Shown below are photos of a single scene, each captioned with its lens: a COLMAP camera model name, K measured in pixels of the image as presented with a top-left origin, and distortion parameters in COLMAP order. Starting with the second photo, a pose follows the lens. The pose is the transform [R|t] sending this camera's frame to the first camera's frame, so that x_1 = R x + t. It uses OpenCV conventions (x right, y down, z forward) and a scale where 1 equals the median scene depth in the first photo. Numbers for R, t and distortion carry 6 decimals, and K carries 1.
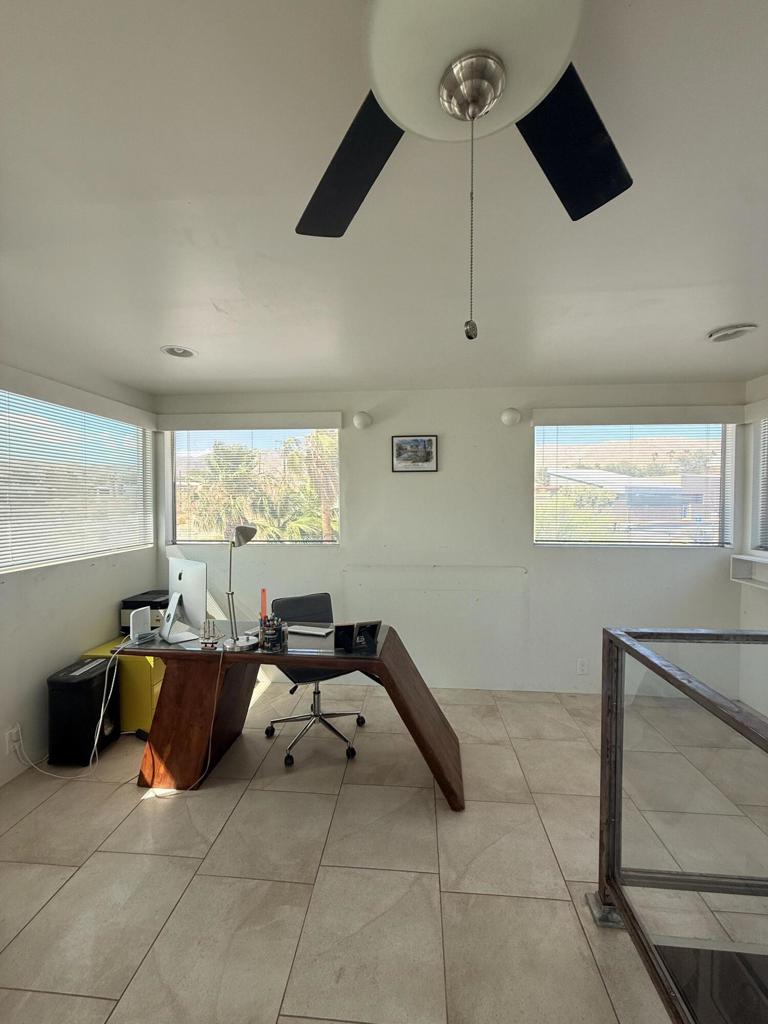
lens RADIAL K [[405.8, 0, 382.5], [0, 405.8, 510.0], [0, 0, 1]] dist [-0.001698, 0.000530]
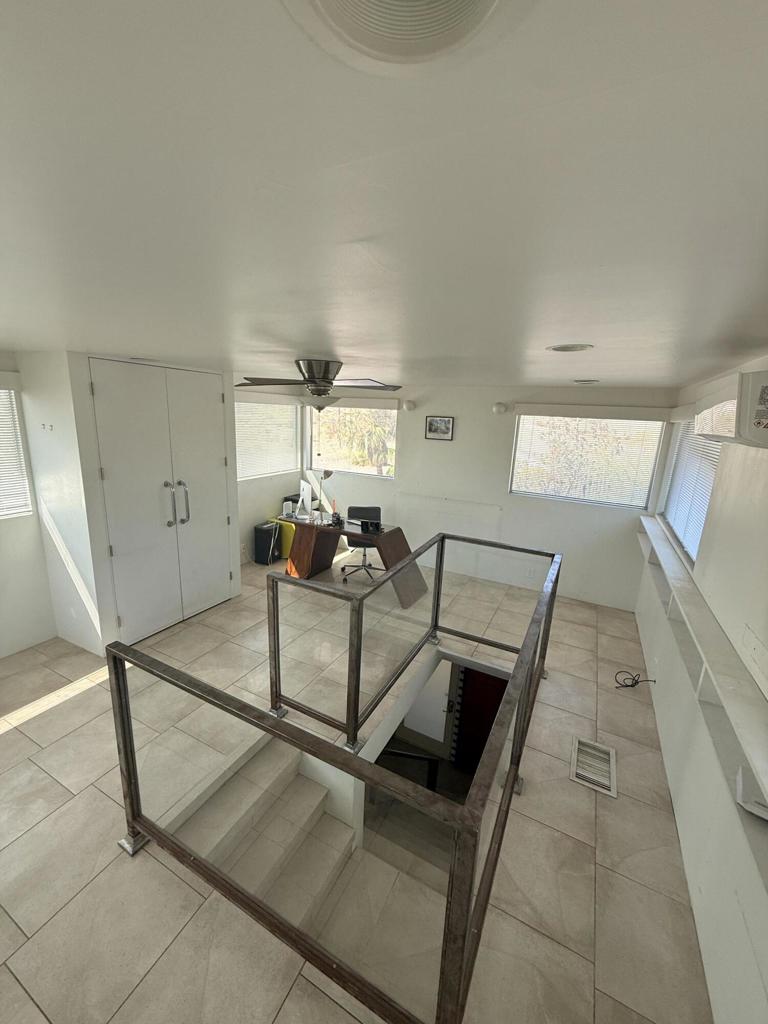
lens RADIAL K [[405.8, 0, 386.3], [0, 405.8, 511.0], [0, 0, 1]] dist [-0.001698, 0.000530]
pose [[0.924954, 0.129280, -0.357417, 0.645914], [-0.054400, 0.975723, 0.212144, -0.192821], [0.376166, -0.176780, 0.909532, -0.760315]]
